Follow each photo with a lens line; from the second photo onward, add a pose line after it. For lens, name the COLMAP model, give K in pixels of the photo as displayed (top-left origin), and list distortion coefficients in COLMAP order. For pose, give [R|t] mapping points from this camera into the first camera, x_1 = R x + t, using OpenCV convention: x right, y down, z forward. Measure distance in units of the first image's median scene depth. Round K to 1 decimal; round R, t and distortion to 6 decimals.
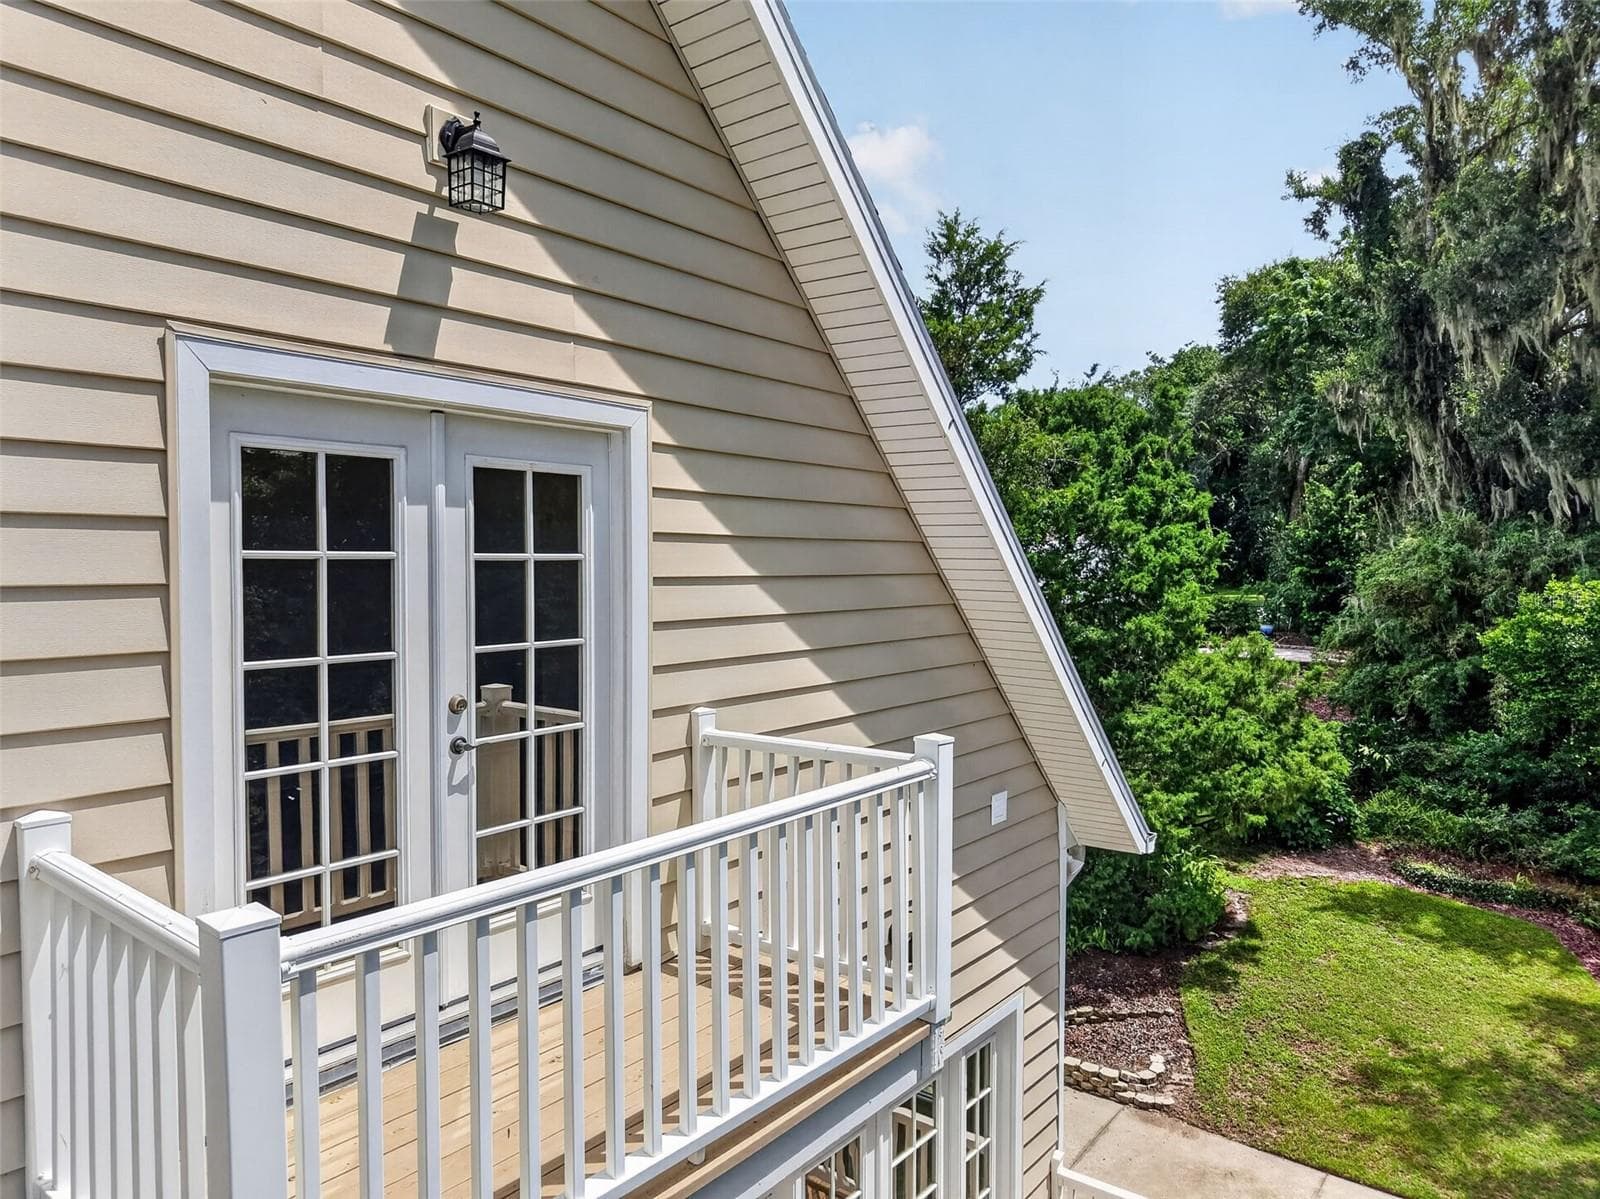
lens RADIAL K [[1072.6, 0, 788.0], [0, 1072.6, 590.9], [0, 0, 1]] dist [-0.020175, 0.001849]
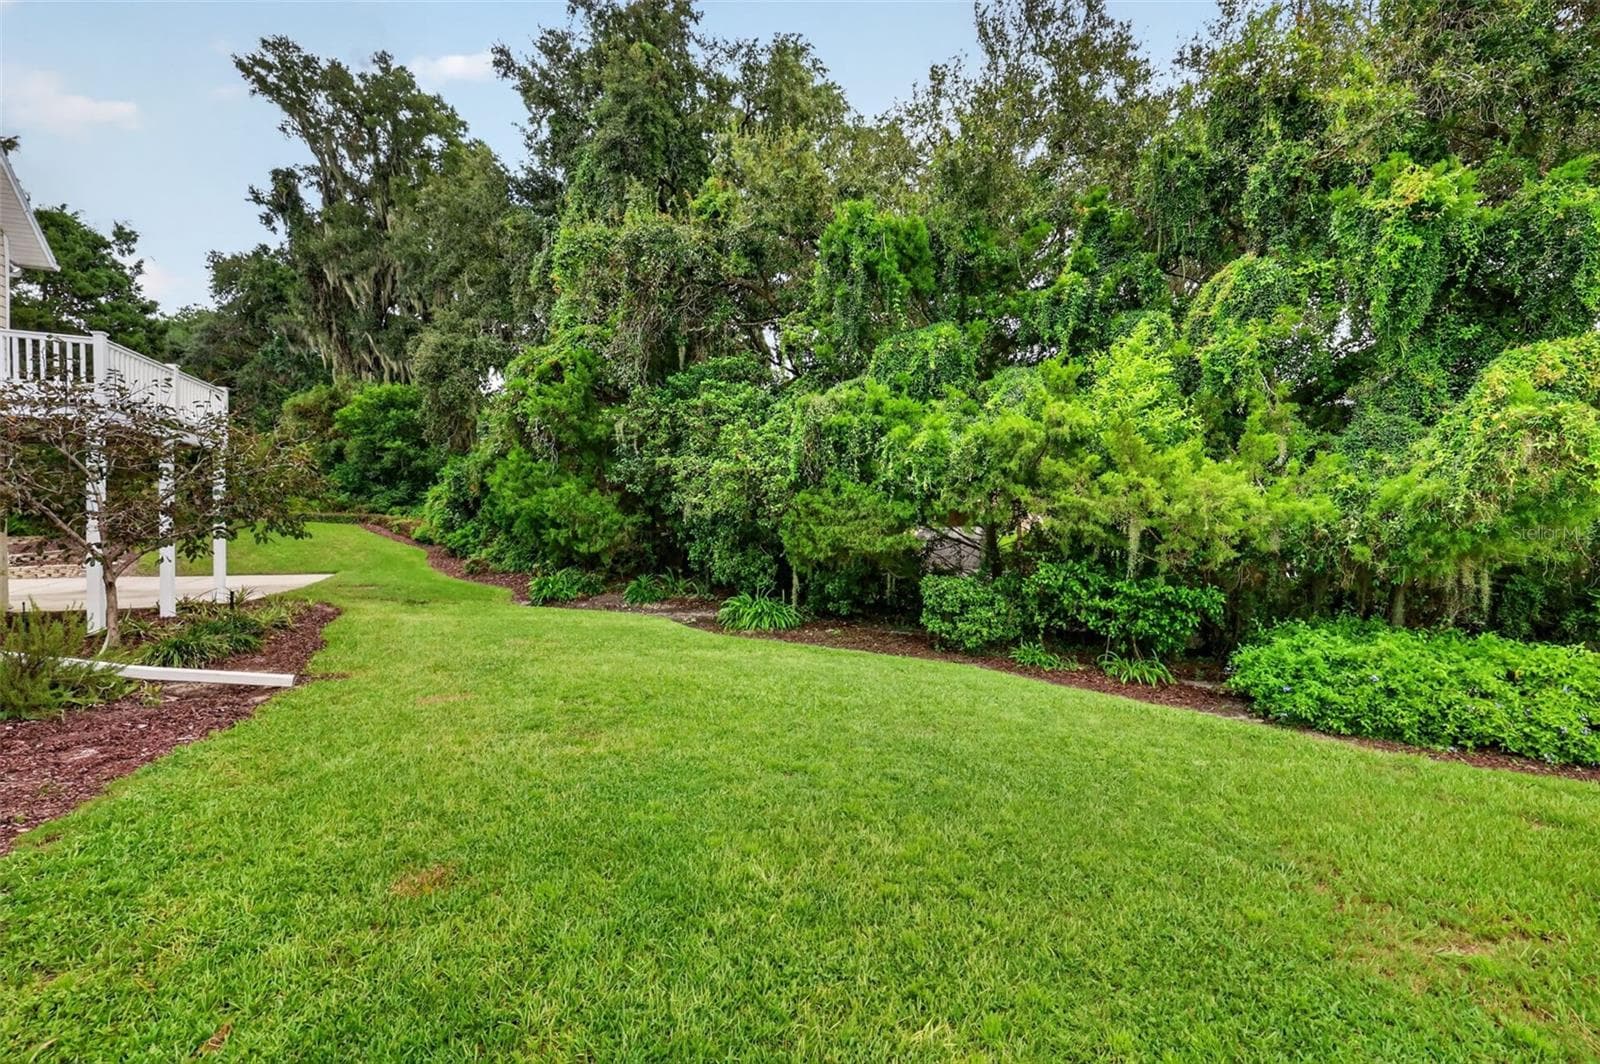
lens RADIAL K [[692.3, 0, 807.1], [0, 692.3, 534.3], [0, 0, 1]] dist [-0.000172, -0.000003]
pose [[0.489835, -0.013192, 0.871716, -0.066155], [0.028837, 0.999584, -0.001078, 0.253841], [-0.871338, 0.025666, 0.490011, -0.381044]]
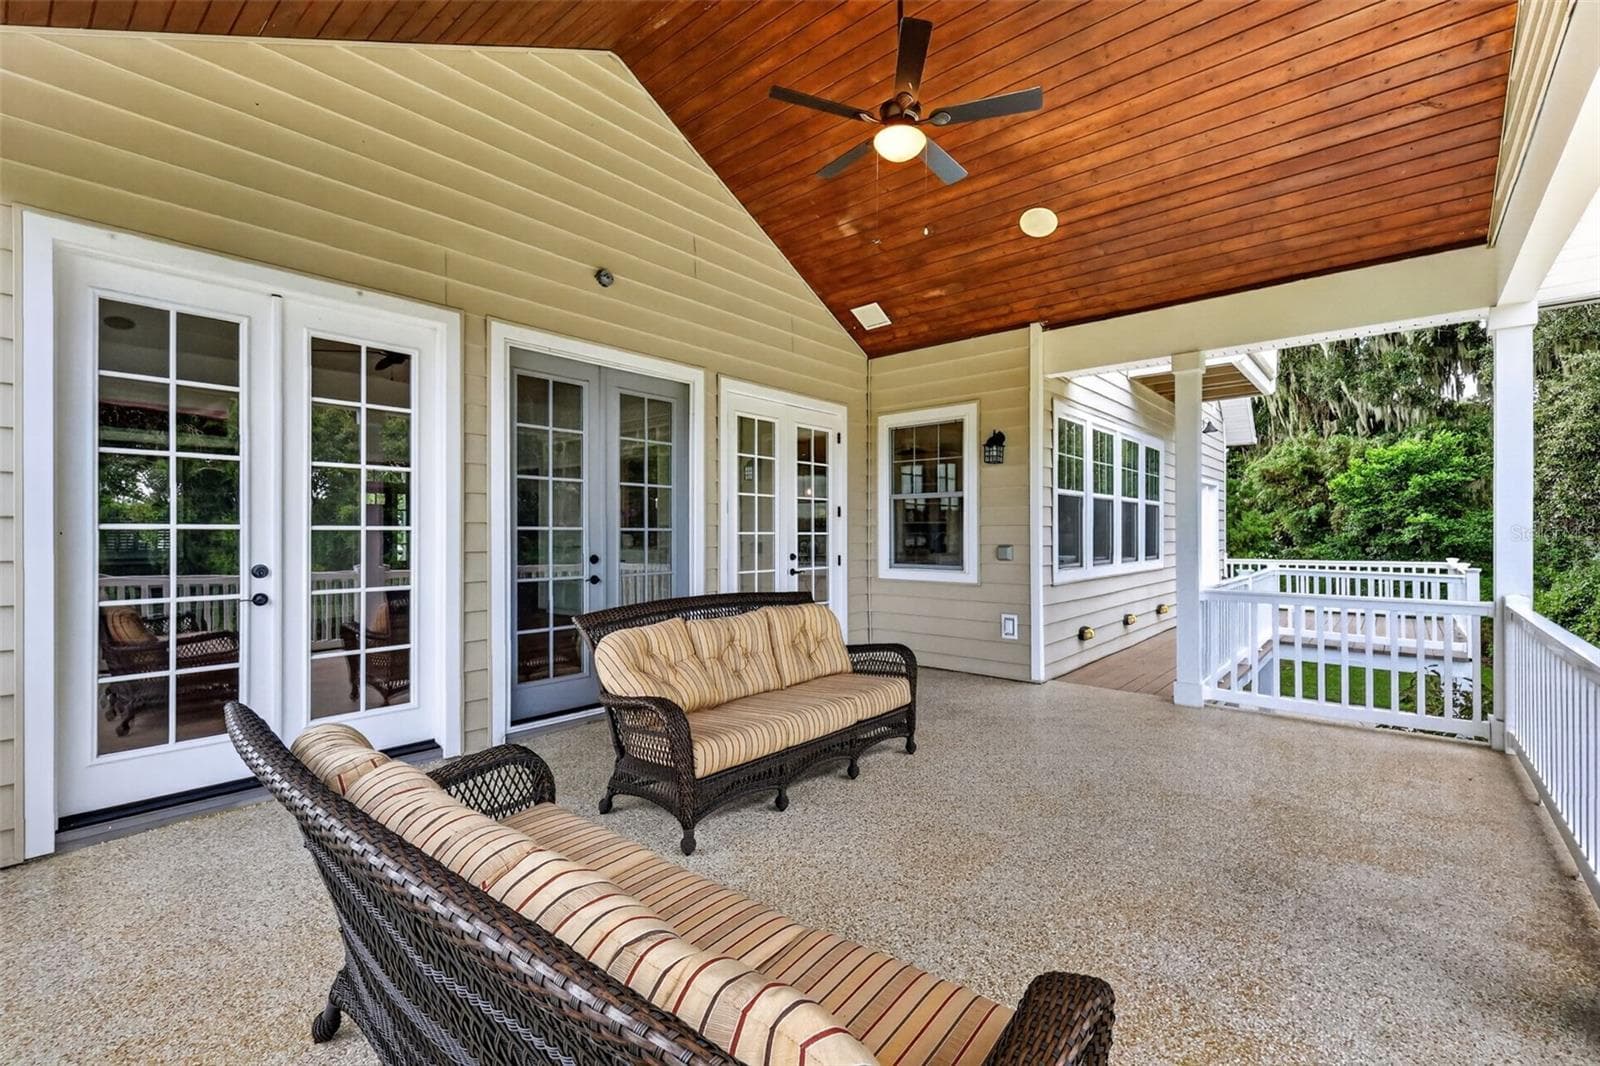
lens RADIAL K [[692.3, 0, 807.1], [0, 692.3, 535.3], [0, 0, 1]] dist [-0.000172, -0.000003]
pose [[0.999670, -0.004461, -0.025282, -0.196304], [0.003725, 0.999571, -0.029061, 0.138905], [0.025401, 0.028957, 0.999258, -0.200419]]
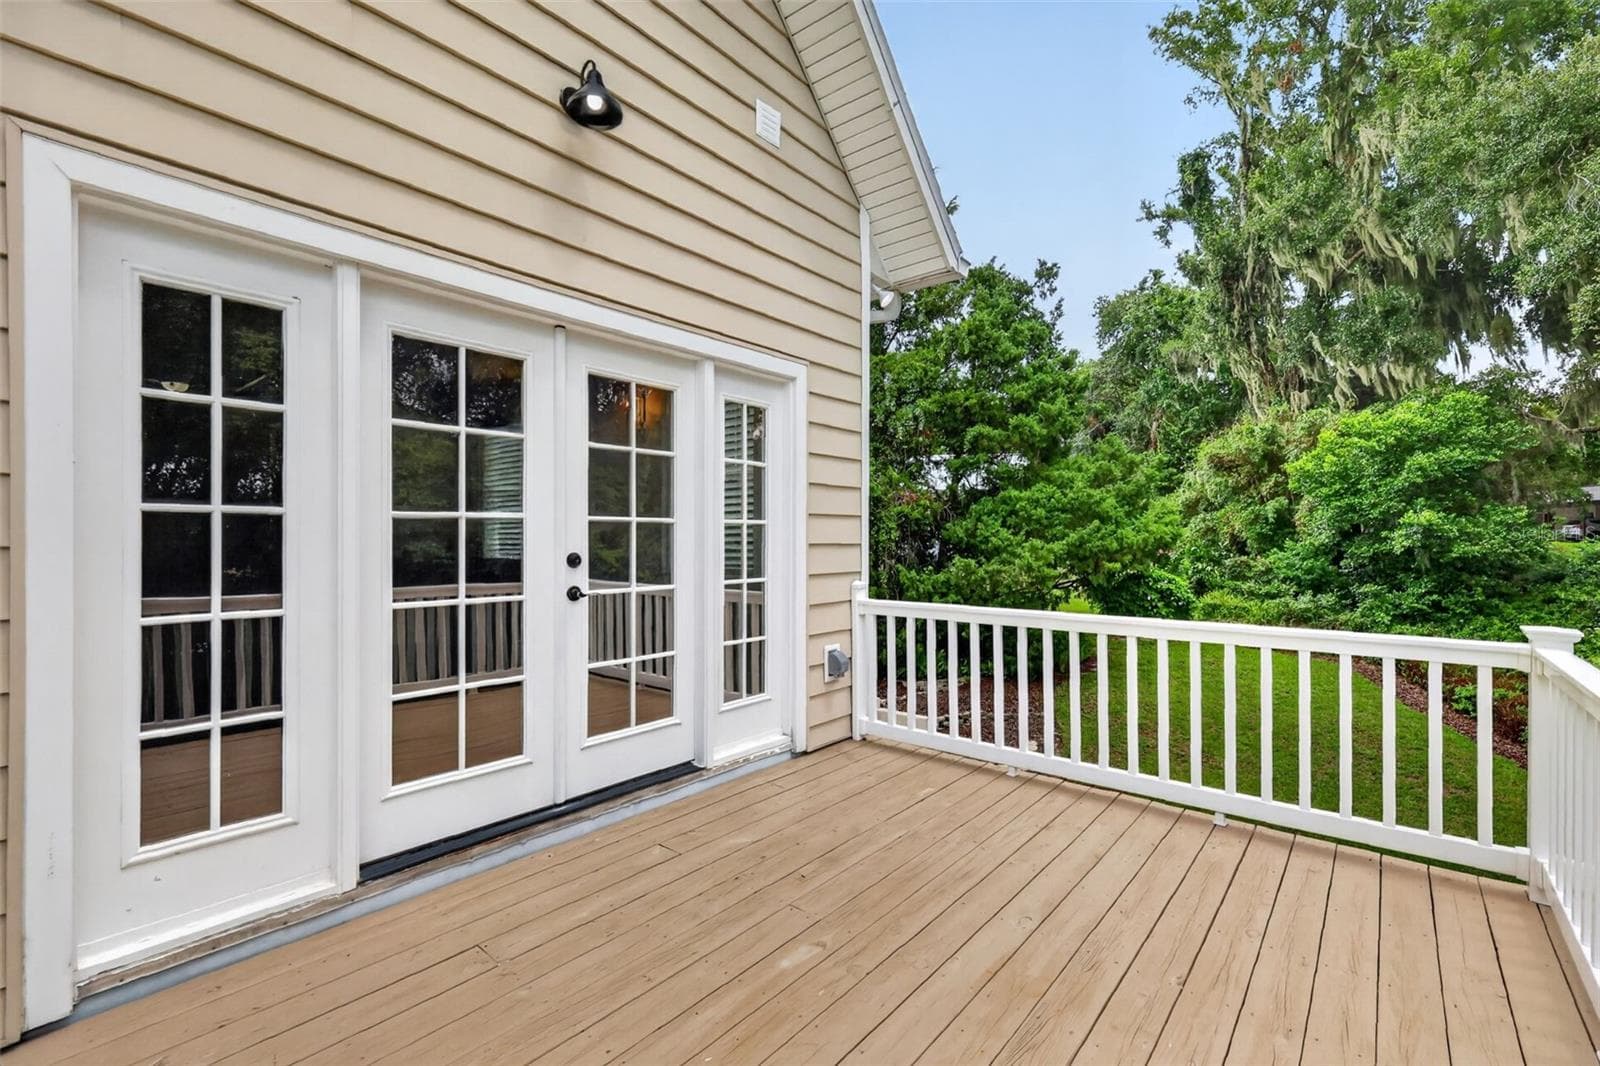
lens RADIAL K [[692.3, 0, 807.1], [0, 692.3, 535.3], [0, 0, 1]] dist [-0.000172, -0.000003]
pose [[0.999772, 0.005108, -0.020737, 0.057159], [-0.005751, 0.999501, -0.031061, 0.132357], [0.020568, 0.031174, 0.999302, 0.102598]]
